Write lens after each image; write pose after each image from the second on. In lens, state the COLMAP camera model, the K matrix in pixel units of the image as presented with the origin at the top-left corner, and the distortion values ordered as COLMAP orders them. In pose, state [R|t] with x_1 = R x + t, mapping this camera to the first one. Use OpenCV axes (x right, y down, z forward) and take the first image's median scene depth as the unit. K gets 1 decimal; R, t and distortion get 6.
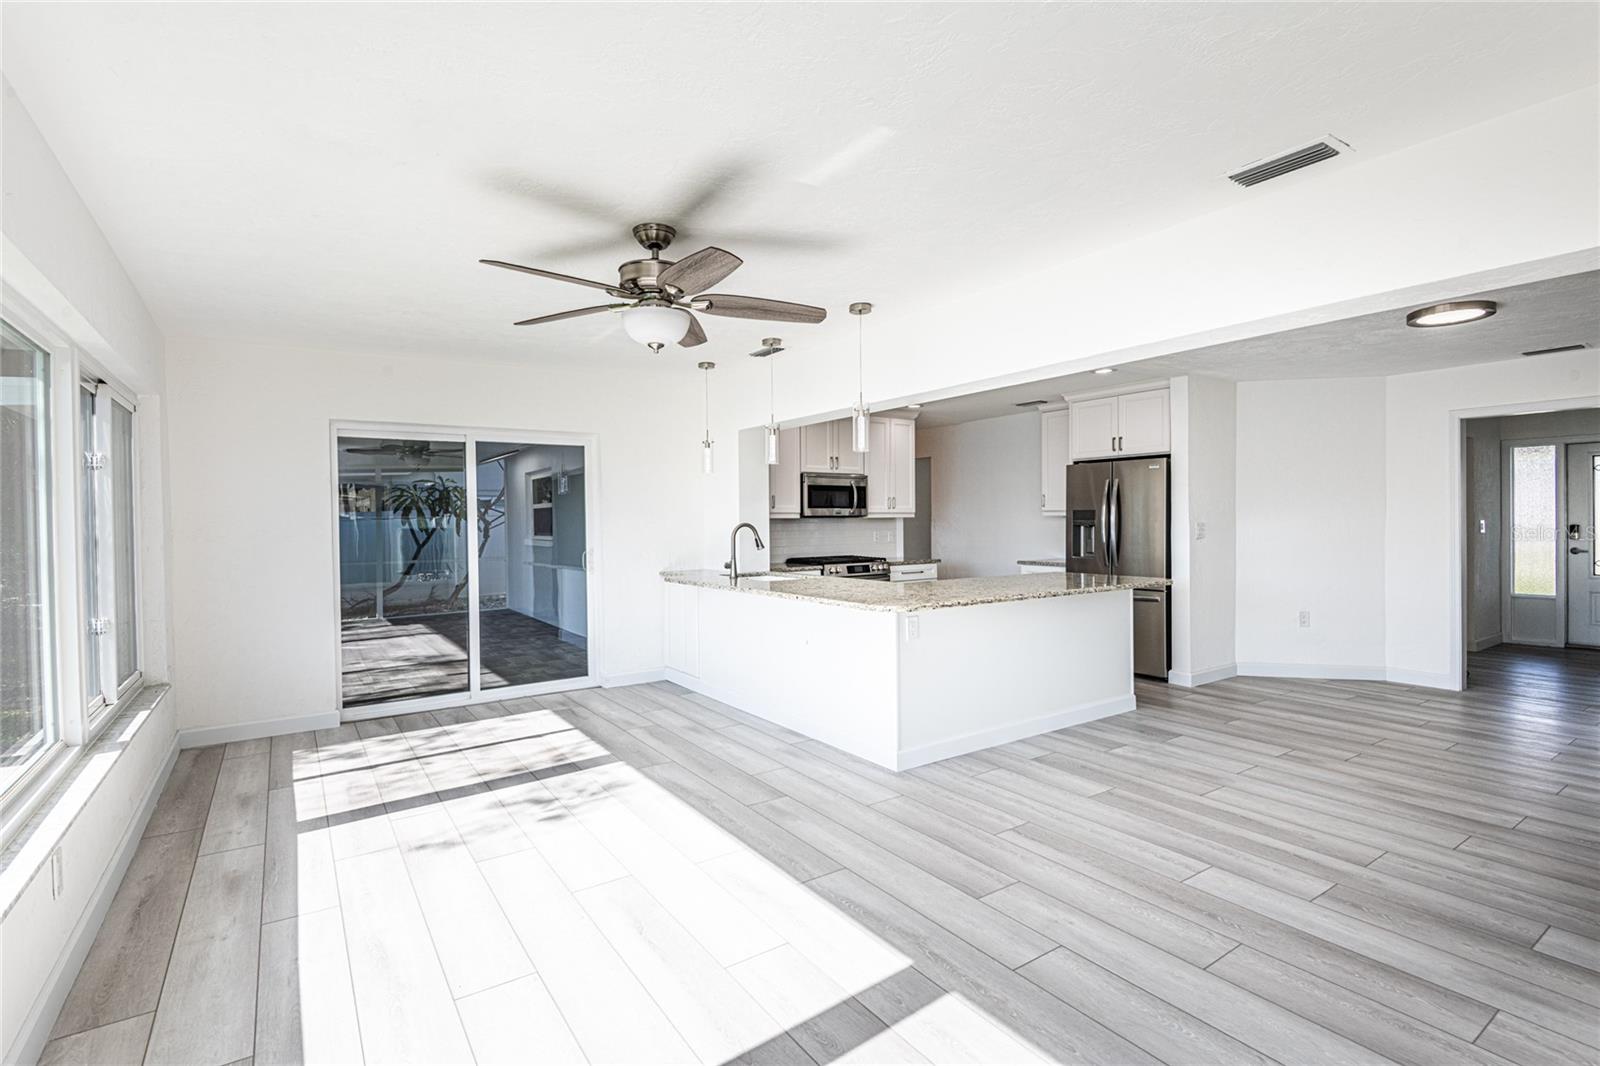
lens RADIAL K [[747.4, 0, 805.4], [0, 747.4, 525.5], [0, 0, 1]] dist [0.036677, -0.029222]
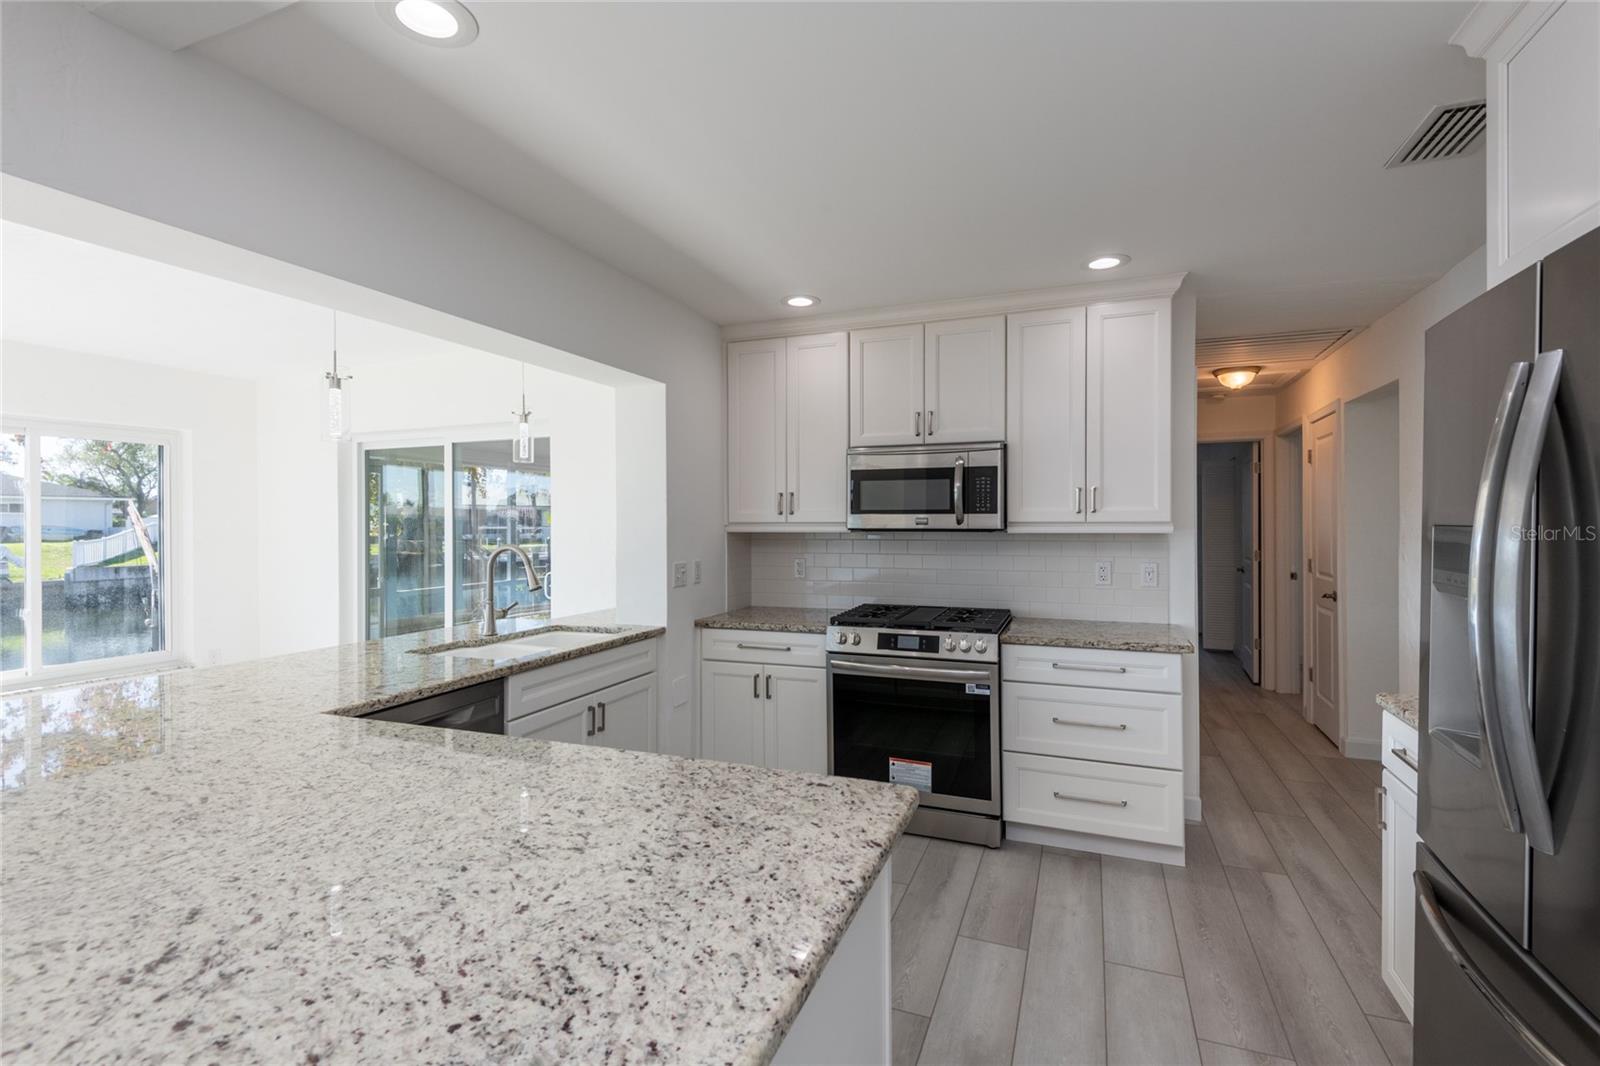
lens RADIAL K [[727.5, 0, 806.7], [0, 727.5, 524.6], [0, 0, 1]] dist [0.037004, -0.019466]
pose [[0.554696, 0.006611, -0.832027, 0.475011], [-0.008420, 0.999962, 0.002332, -0.019066], [0.832010, 0.005712, 0.554731, 0.784709]]
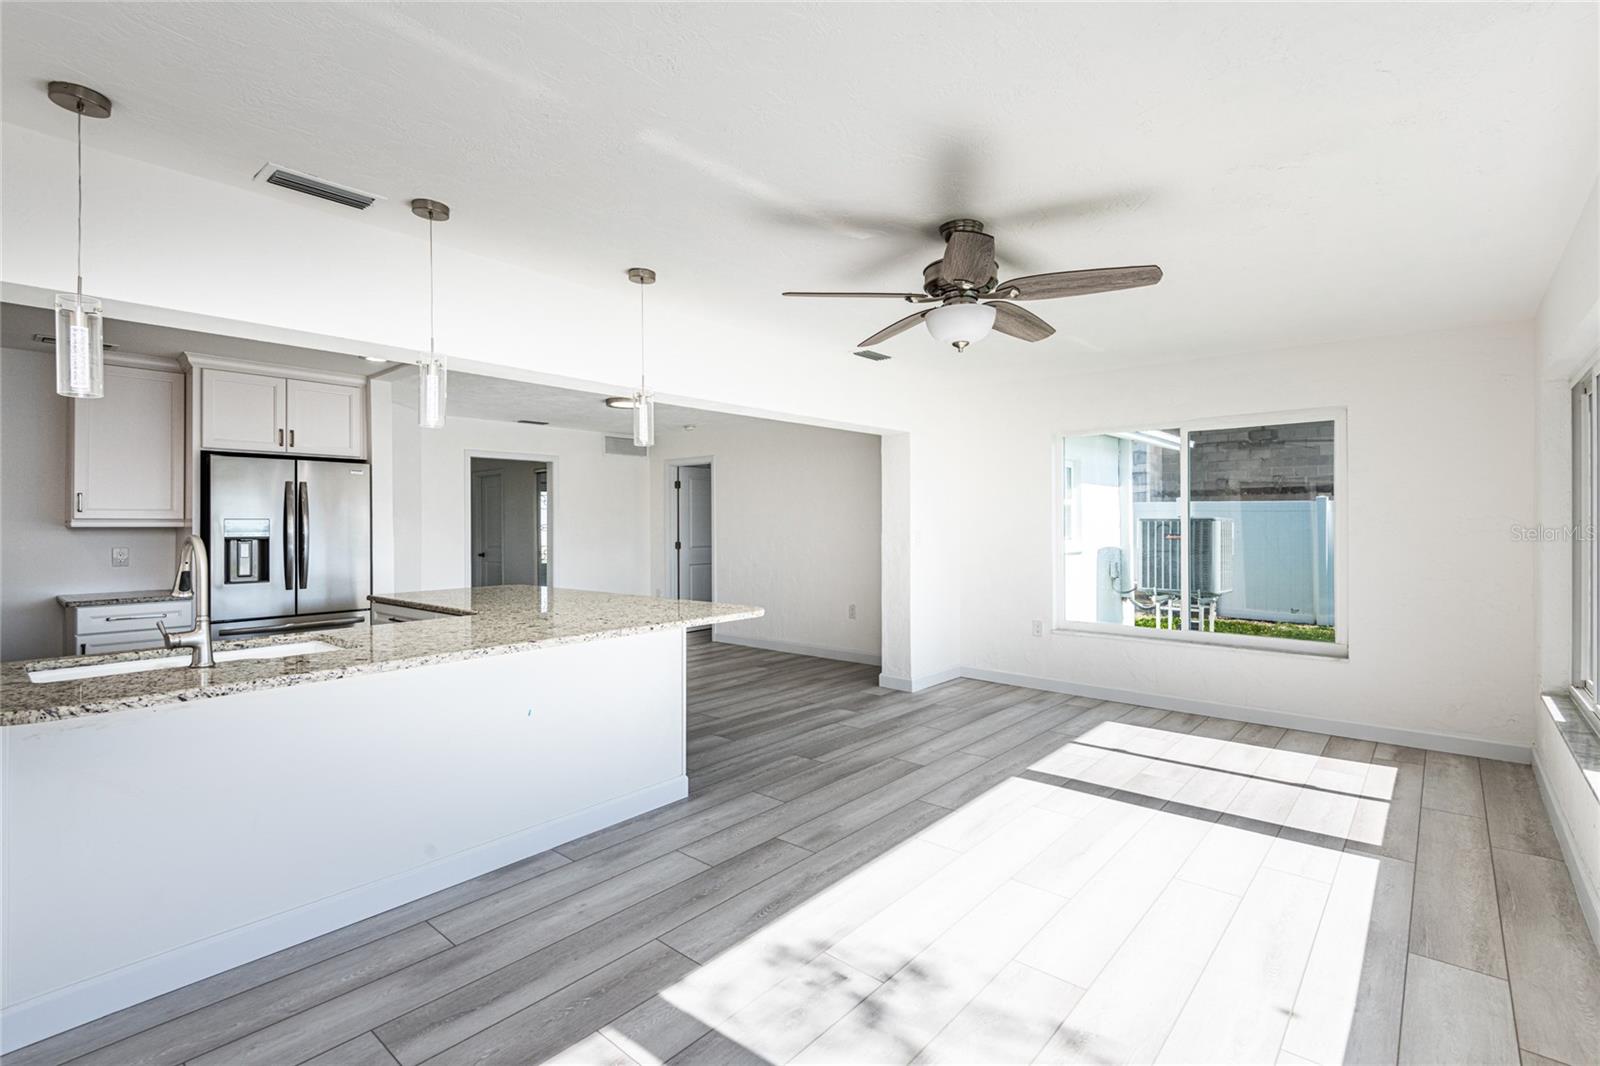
lens RADIAL K [[727.5, 0, 806.7], [0, 727.5, 524.6], [0, 0, 1]] dist [0.037004, -0.019466]
pose [[-0.241151, 0.009174, 0.970444, -0.514806], [0.017794, 0.999829, -0.005030, -0.001975], [-0.970324, 0.016055, -0.241273, 0.687648]]
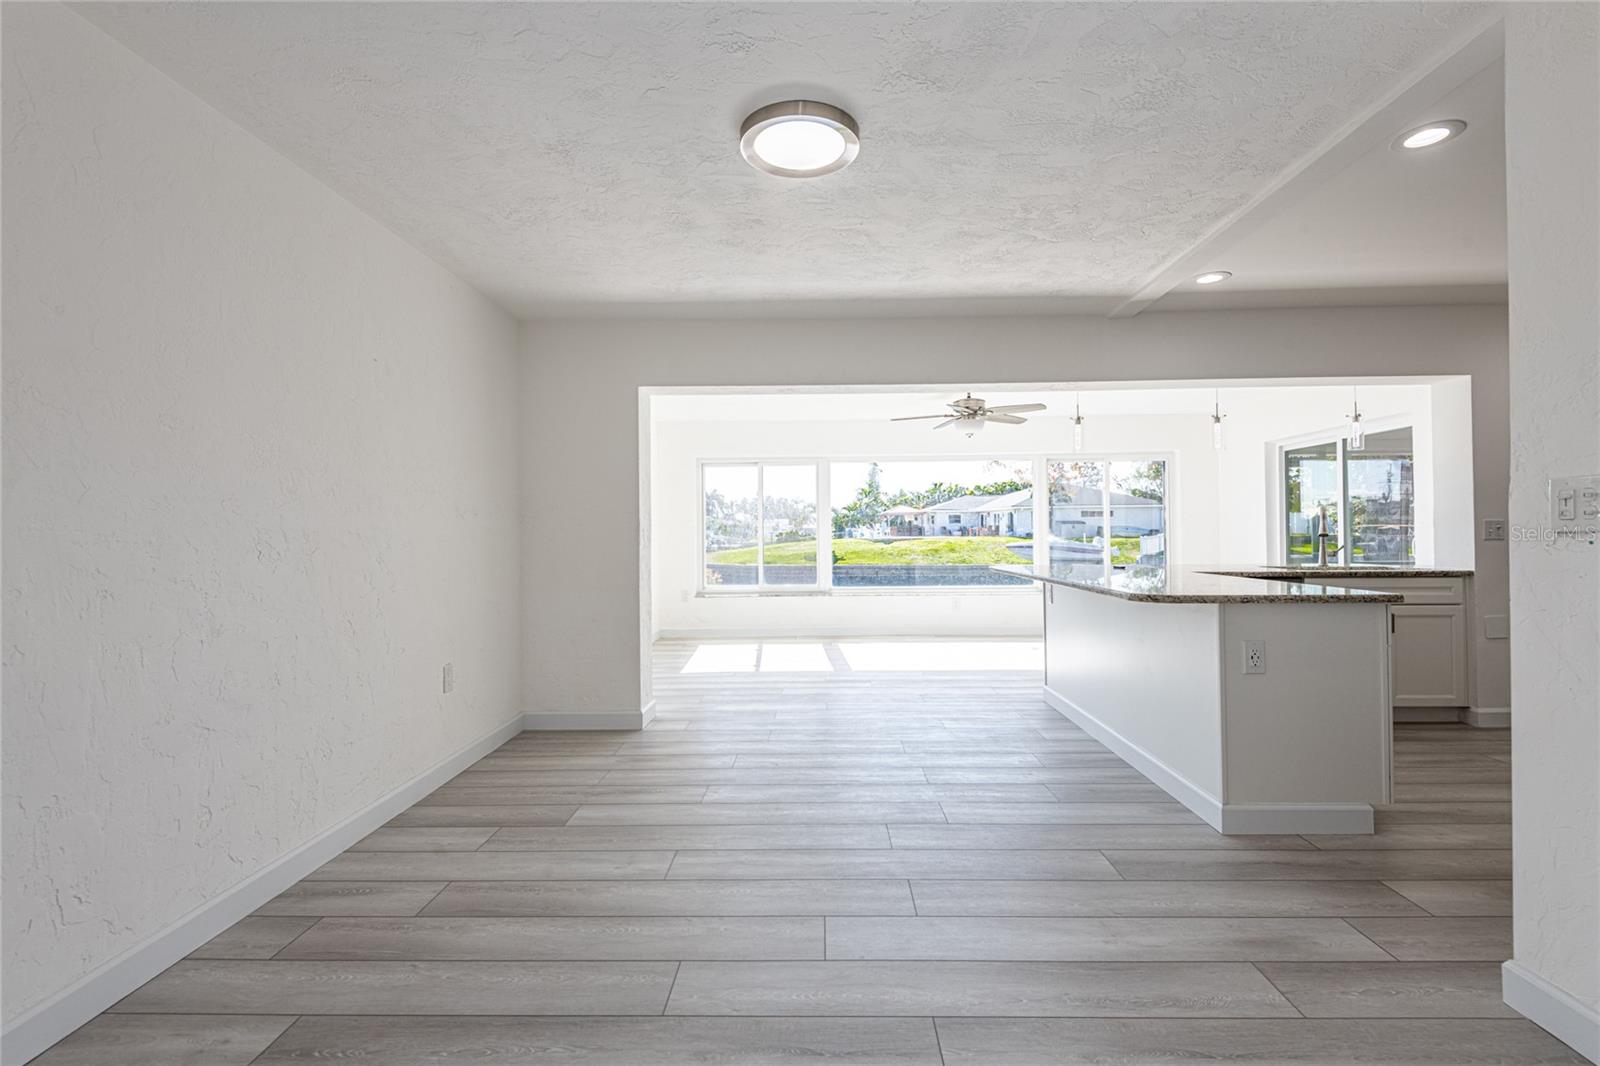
lens RADIAL K [[727.5, 0, 806.7], [0, 727.5, 524.6], [0, 0, 1]] dist [0.037004, -0.019466]
pose [[-0.585240, 0.003137, -0.810854, 0.887405], [0.002509, 0.999995, 0.002057, 0.014279], [0.810856, -0.000830, -0.585245, 0.899872]]
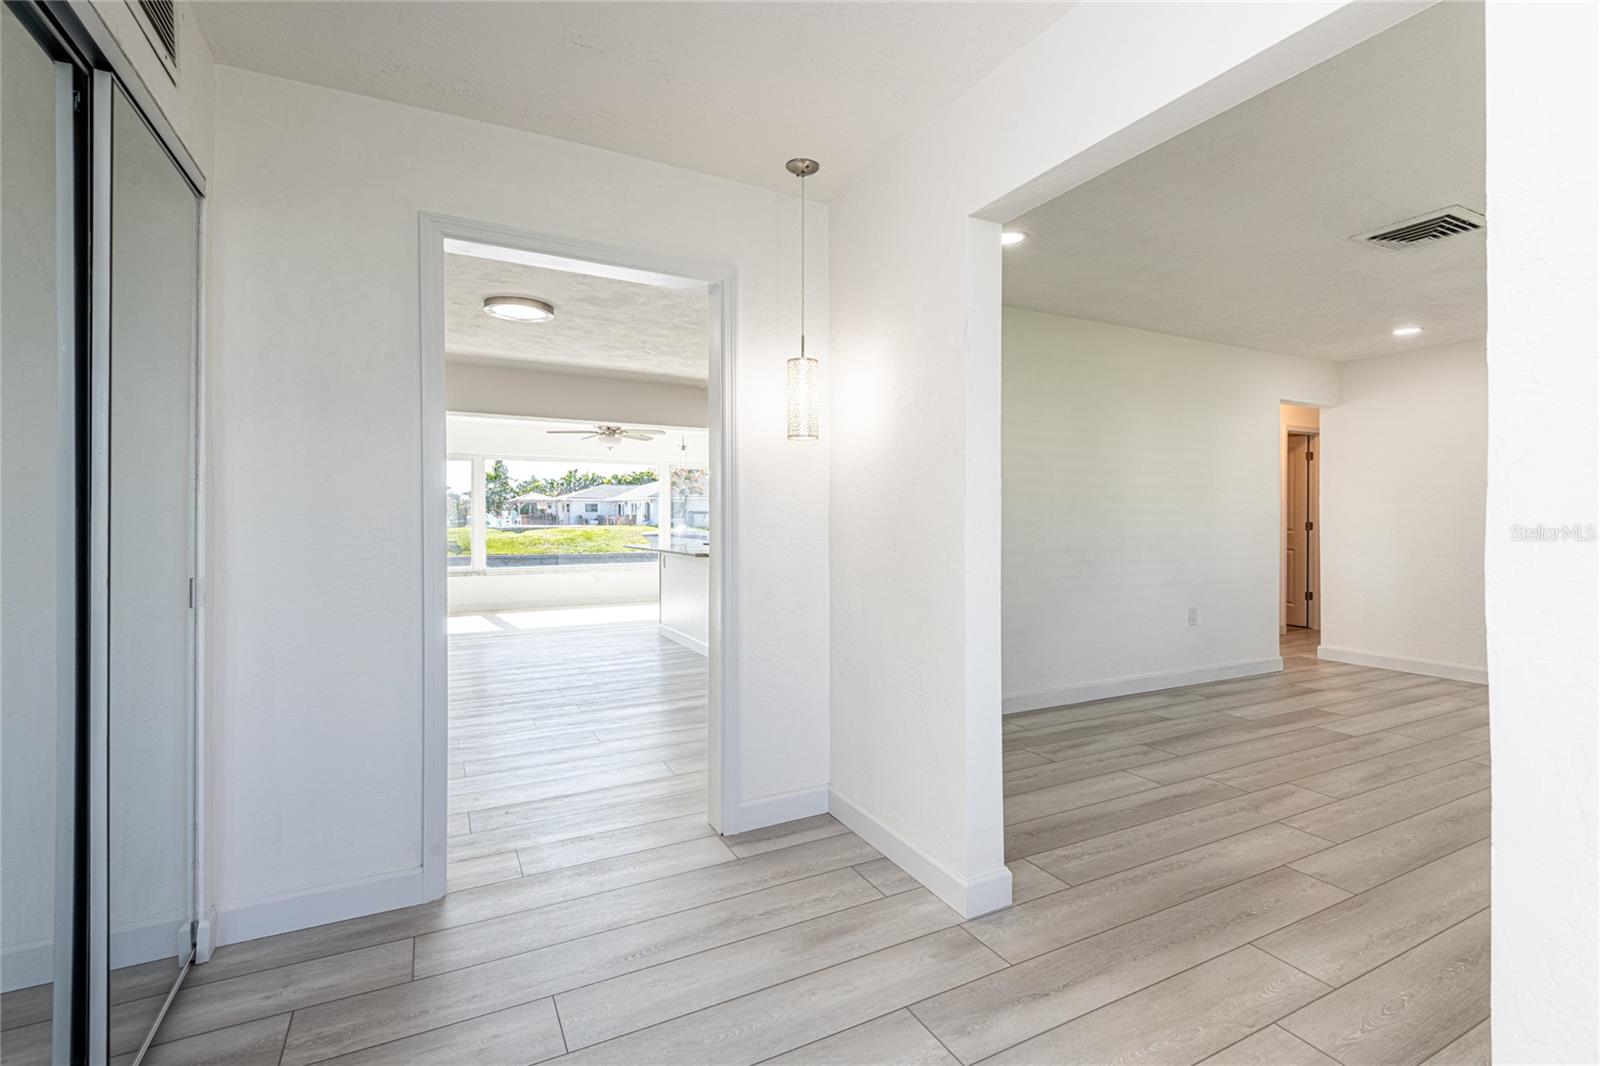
lens RADIAL K [[738.5, 0, 823.5], [0, 738.5, 520.8], [0, 0, 1]] dist [0.064091, -0.046493]
pose [[-0.120260, 0.008255, -0.992708, 1.261159], [-0.010464, 0.999899, 0.009583, 0.009614], [0.992687, 0.011540, -0.120162, 1.053862]]
